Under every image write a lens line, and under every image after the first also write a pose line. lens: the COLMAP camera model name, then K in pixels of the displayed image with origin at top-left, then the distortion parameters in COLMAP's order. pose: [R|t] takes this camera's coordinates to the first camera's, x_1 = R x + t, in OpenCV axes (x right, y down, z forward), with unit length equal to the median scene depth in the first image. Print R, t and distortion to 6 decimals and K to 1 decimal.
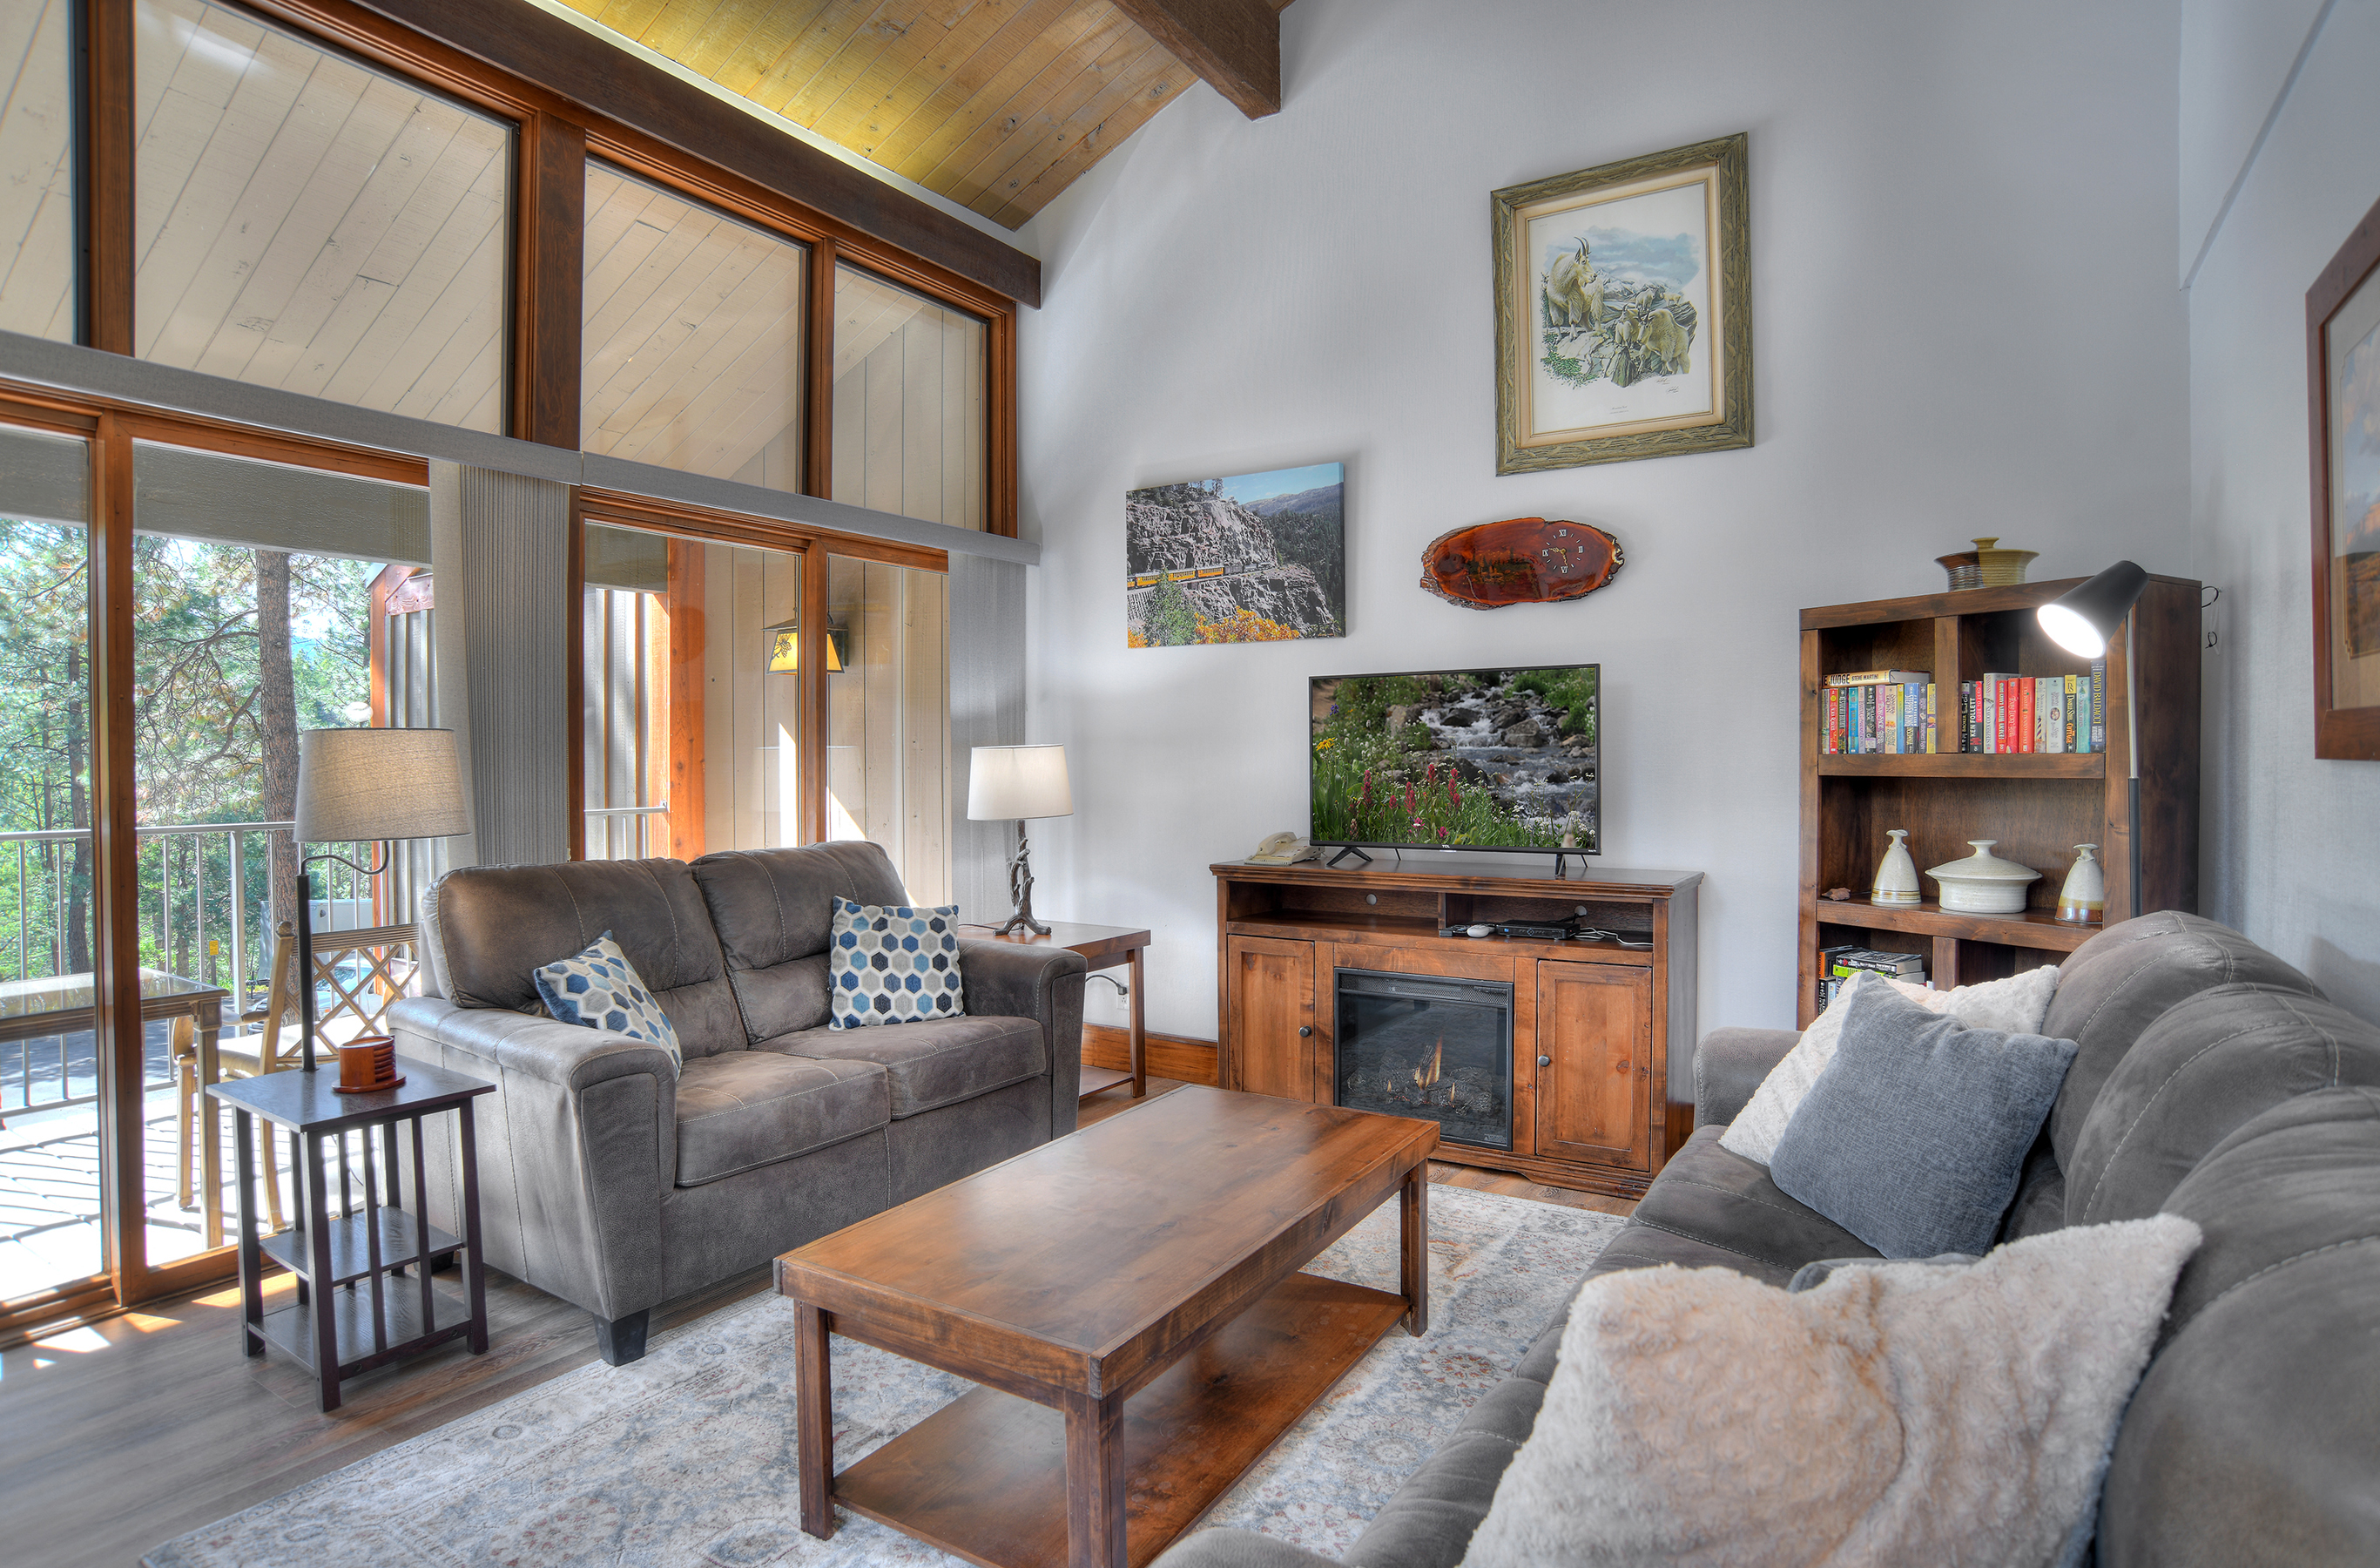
lens RADIAL K [[1259.0, 0, 1190.0], [0, 1259.0, 784.0], [0, 0, 1]] dist [-0.095826, 0.040866]
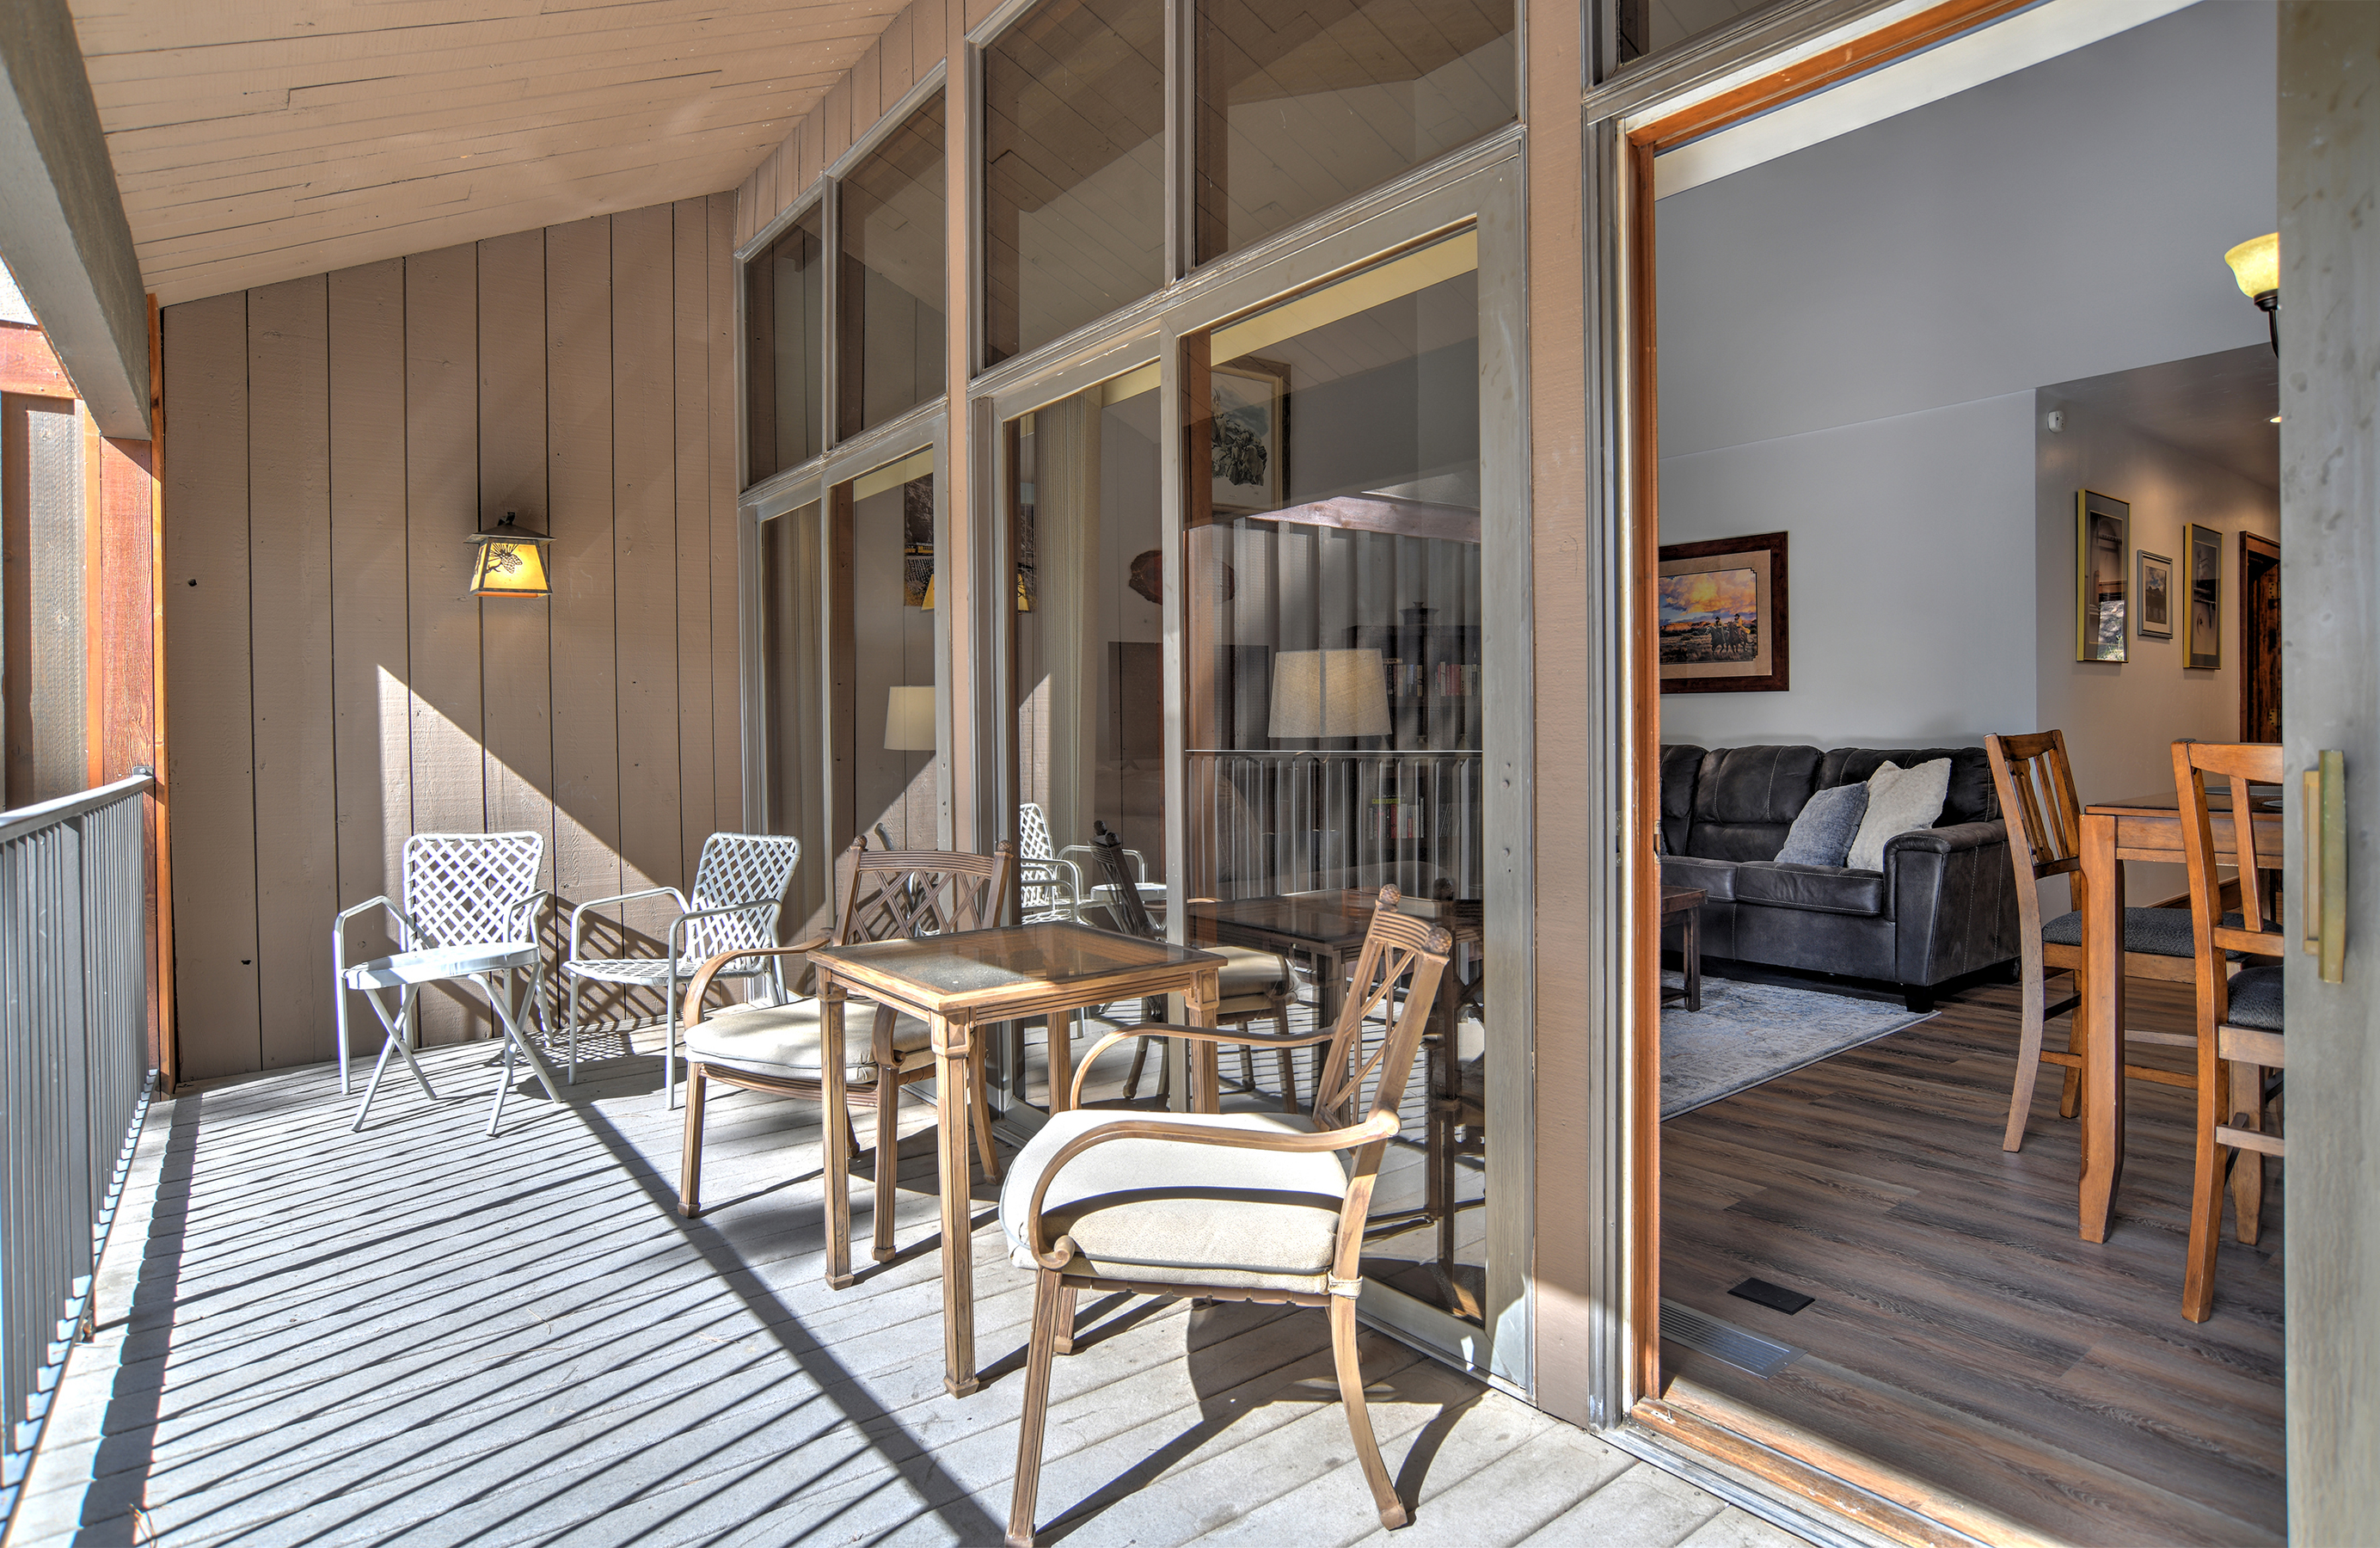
lens RADIAL K [[1251.2, 0, 1167.9], [0, 1251.2, 740.8], [0, 0, 1]] dist [-0.088848, 0.037628]
pose [[0.365453, -0.022081, 0.930568, -1.251931], [0.035151, 0.999333, 0.009908, 0.014647], [-0.930166, 0.029090, 0.365986, 0.439648]]
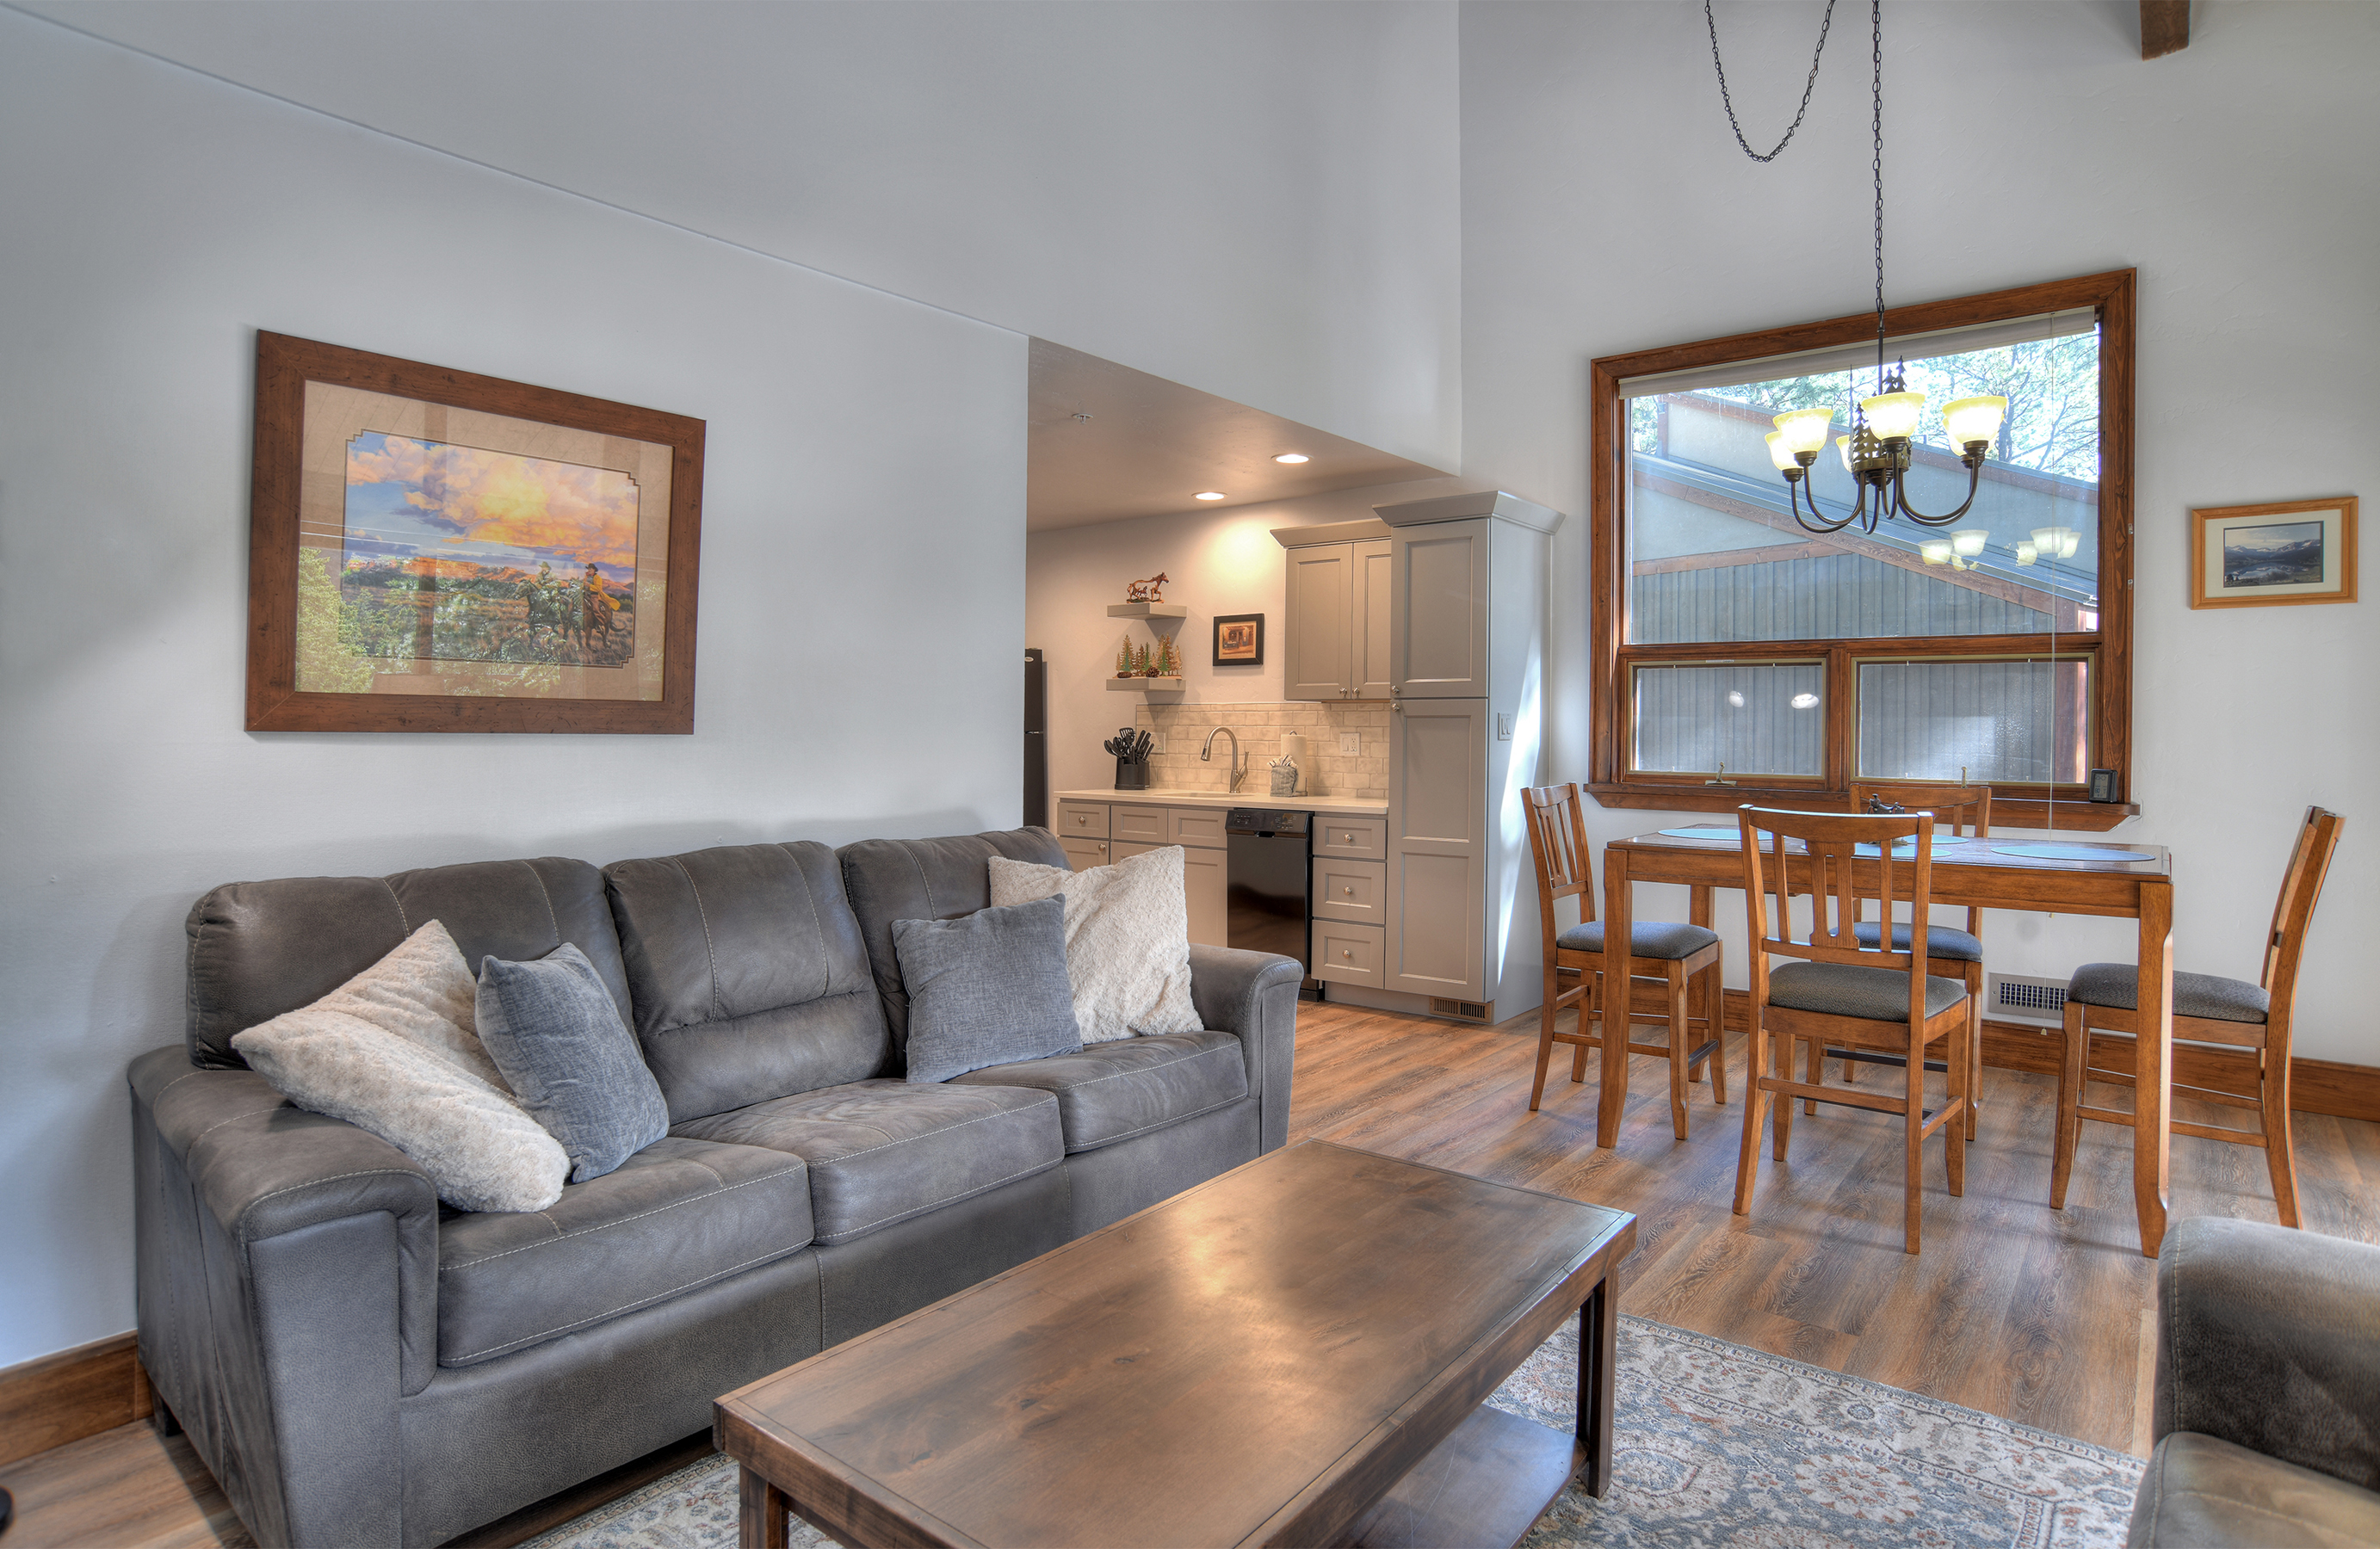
lens RADIAL K [[1250.9, 0, 1167.9], [0, 1250.9, 741.3], [0, 0, 1]] dist [-0.088848, 0.037628]
pose [[-0.992311, -0.010337, 0.123338, -0.020997], [-0.006112, 0.999383, 0.034583, -0.026555], [-0.123620, 0.033564, -0.991762, 0.977568]]
